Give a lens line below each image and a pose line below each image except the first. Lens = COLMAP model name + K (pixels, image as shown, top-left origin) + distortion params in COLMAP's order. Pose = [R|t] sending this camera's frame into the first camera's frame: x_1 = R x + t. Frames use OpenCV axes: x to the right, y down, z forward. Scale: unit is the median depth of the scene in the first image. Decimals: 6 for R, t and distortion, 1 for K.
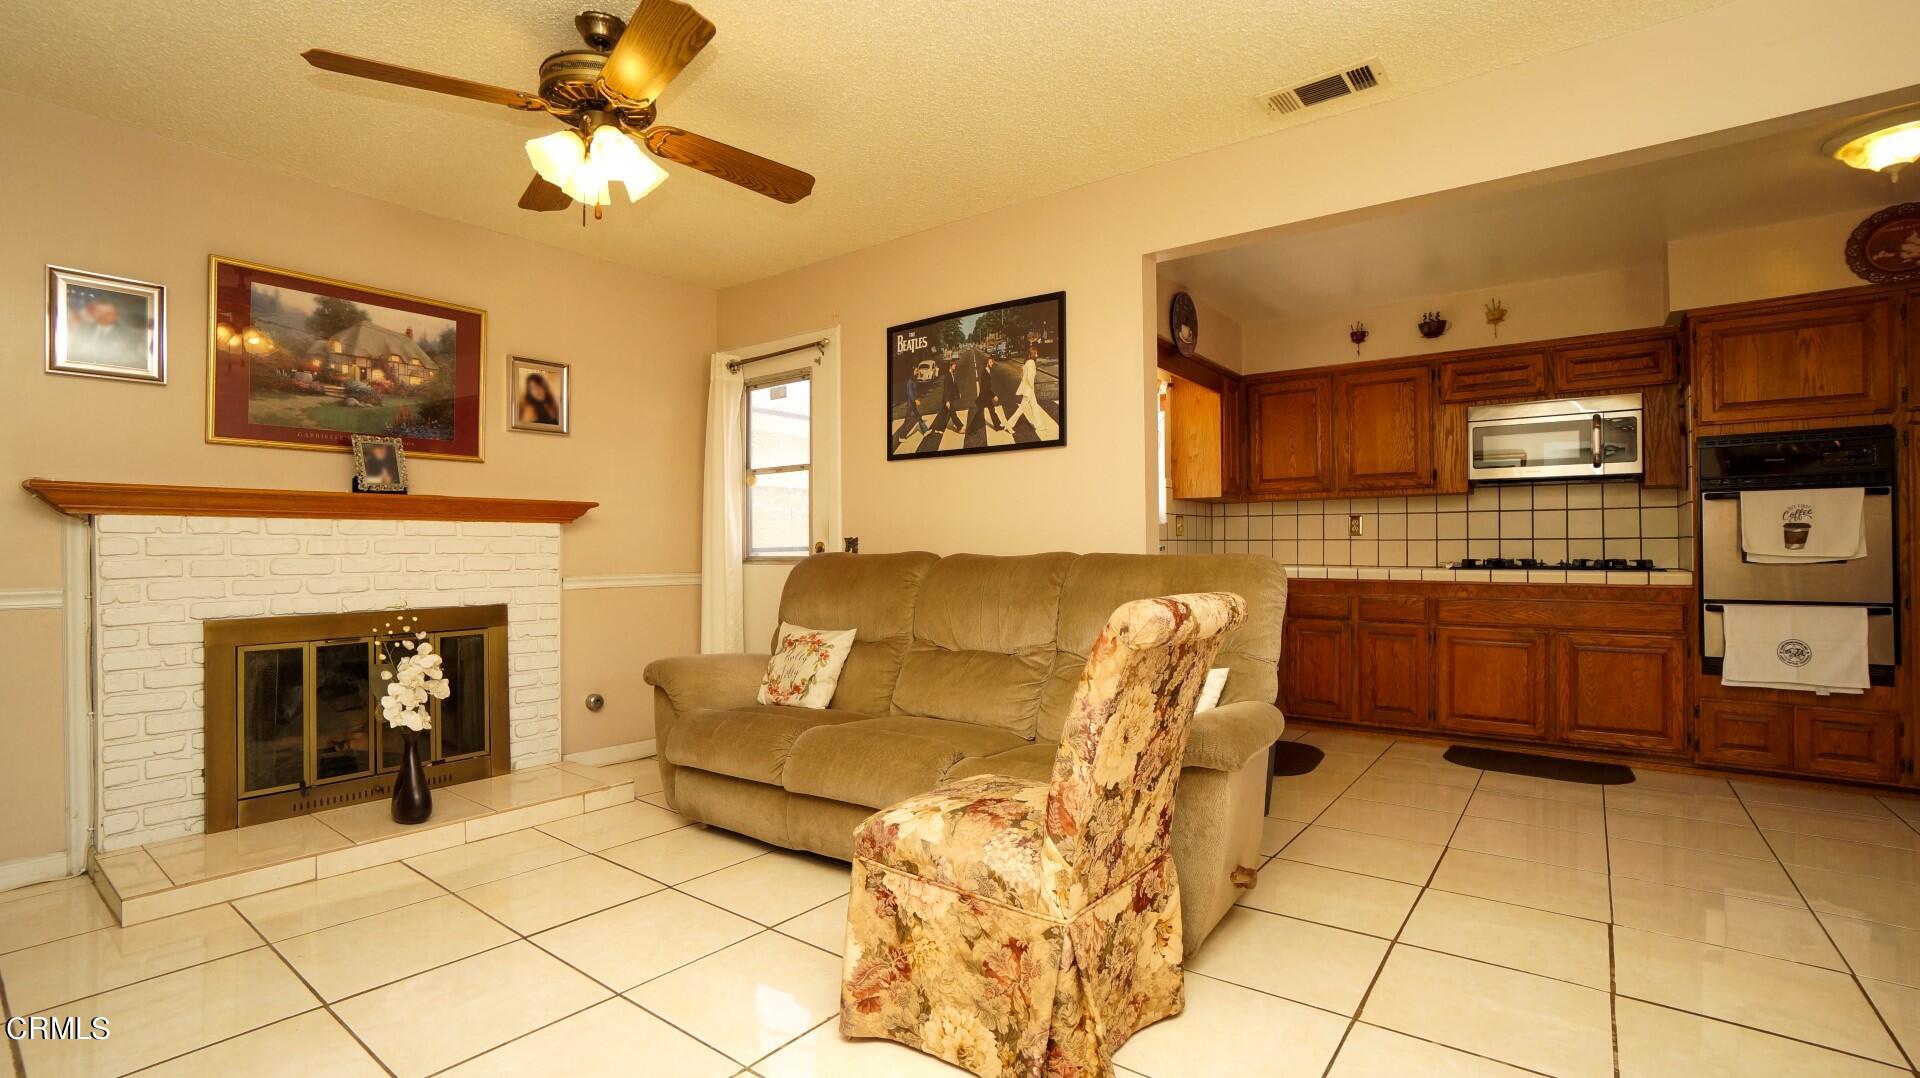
lens RADIAL K [[880.6, 0, 837.7], [0, 880.6, 546.1], [0, 0, 1]] dist [-0.055346, 0.014980]
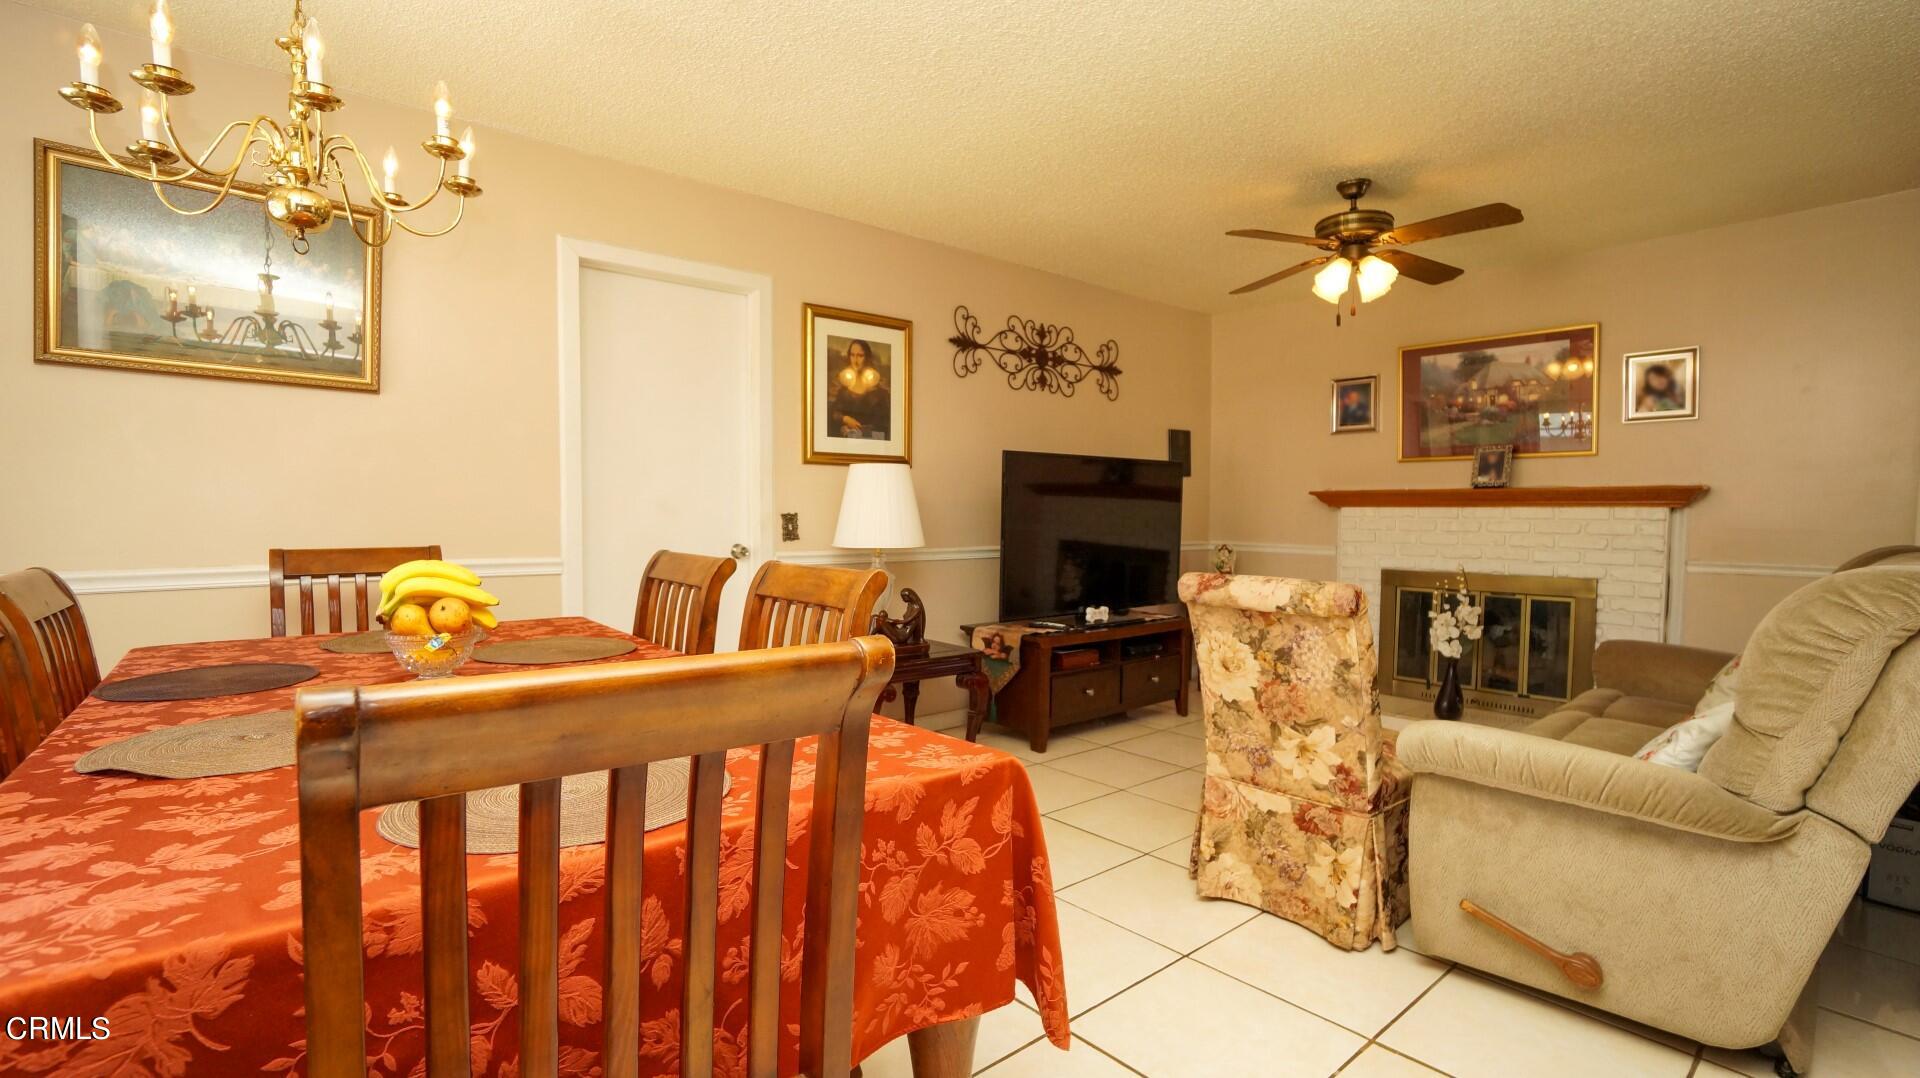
lens RADIAL K [[880.6, 0, 969.6], [0, 880.6, 528.4], [0, 0, 1]] dist [-0.055346, 0.014980]
pose [[-0.161339, 0.022463, -0.986643, 1.654832], [-0.002424, 0.999729, 0.023157, -0.046066], [0.986896, 0.006128, -0.161241, 0.715001]]
